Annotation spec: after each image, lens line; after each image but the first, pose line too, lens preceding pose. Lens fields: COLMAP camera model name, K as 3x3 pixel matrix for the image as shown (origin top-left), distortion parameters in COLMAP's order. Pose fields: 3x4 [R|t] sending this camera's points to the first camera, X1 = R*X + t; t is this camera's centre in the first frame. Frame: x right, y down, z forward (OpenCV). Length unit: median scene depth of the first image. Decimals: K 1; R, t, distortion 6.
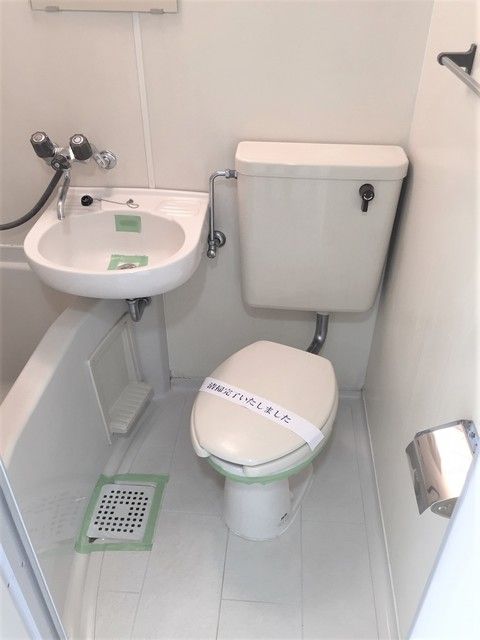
lens RADIAL K [[547.1, 0, 240.0], [0, 547.1, 320.0], [0, 0, 1]] dist [0.037797, -0.000347]
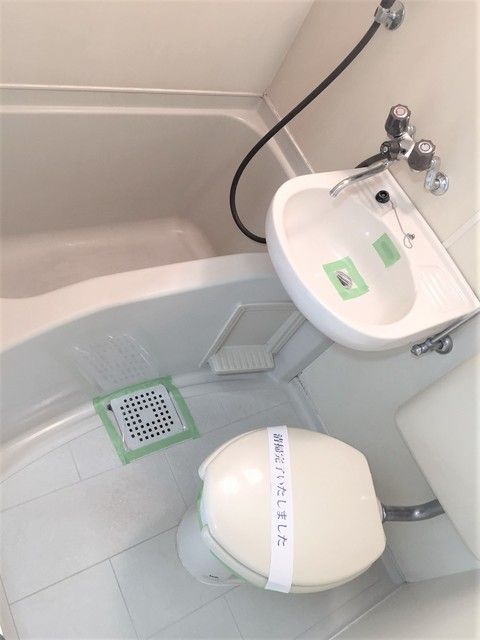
lens RADIAL K [[547.1, 0, 240.0], [0, 547.1, 320.0], [0, 0, 1]] dist [0.037797, -0.000347]
pose [[0.499696, 0.819218, -0.281399, 0.010172], [-0.773948, 0.568148, 0.279666, -0.171873], [0.388983, 0.078040, 0.917933, 0.133538]]
